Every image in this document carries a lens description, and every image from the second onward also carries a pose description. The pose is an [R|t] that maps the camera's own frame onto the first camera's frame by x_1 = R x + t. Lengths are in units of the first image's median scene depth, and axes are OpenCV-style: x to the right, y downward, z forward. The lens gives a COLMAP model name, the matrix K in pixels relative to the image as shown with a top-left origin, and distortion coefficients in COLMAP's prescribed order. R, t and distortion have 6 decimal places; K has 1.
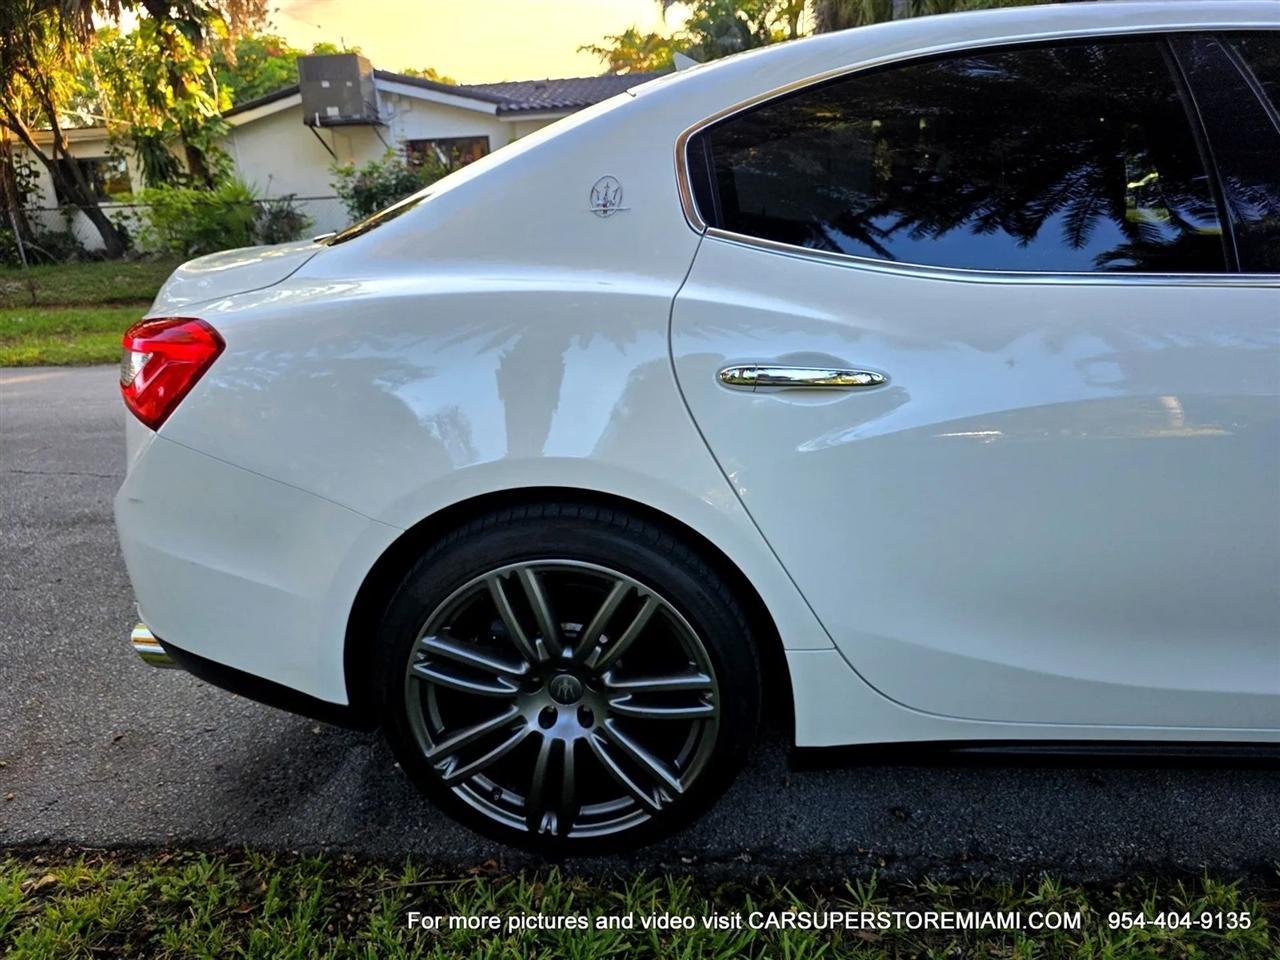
lens RADIAL K [[875.3, 0, 638.8], [0, 875.3, 487.5], [0, 0, 1]] dist [0.040695, -0.036052]
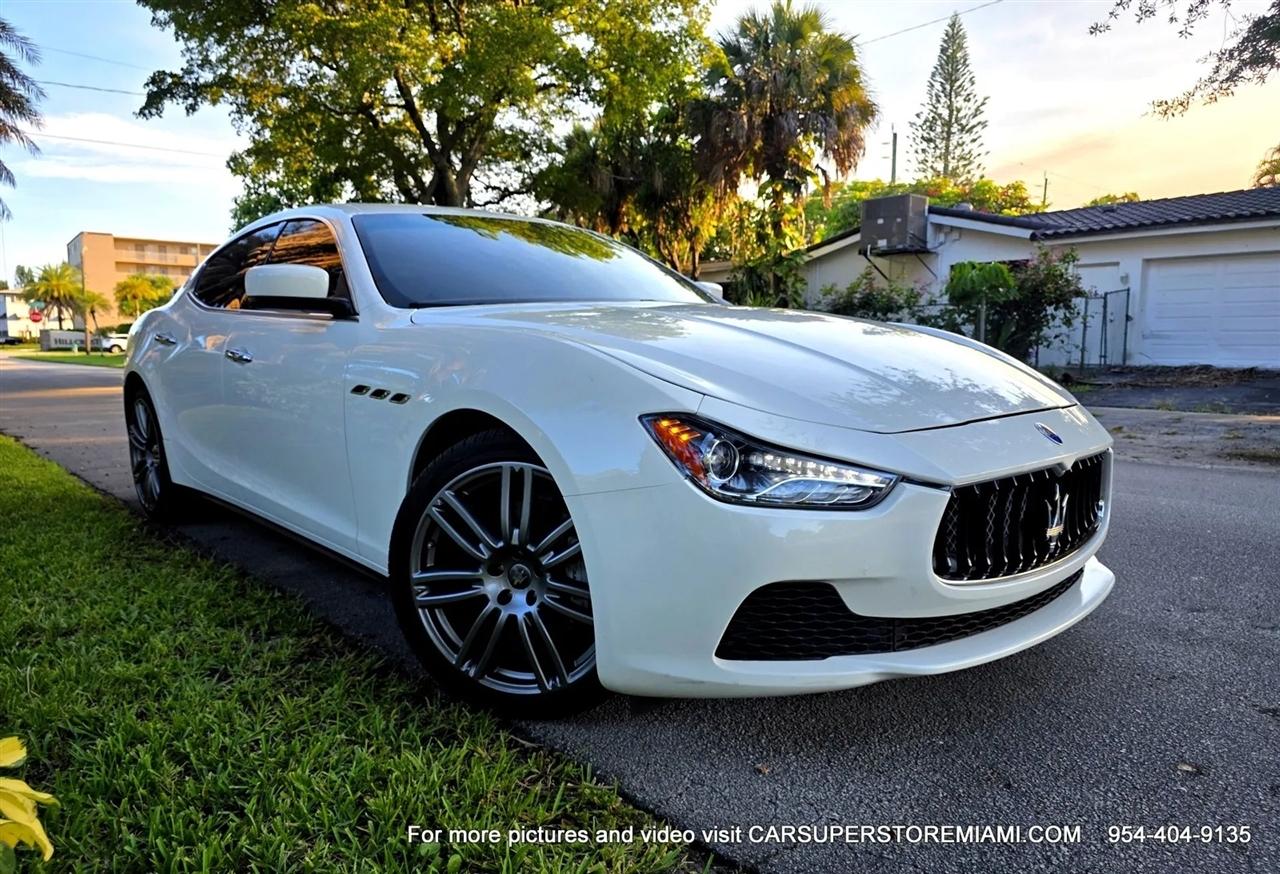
lens RADIAL K [[913.6, 0, 629.7], [0, 913.6, 437.2], [0, 0, 1]] dist [0.037688, -0.032946]
pose [[0.723665, 0.116384, -0.680268, 0.241767], [-0.245787, 0.964513, -0.096452, 0.007502], [0.644902, 0.237000, 0.726590, -0.004277]]
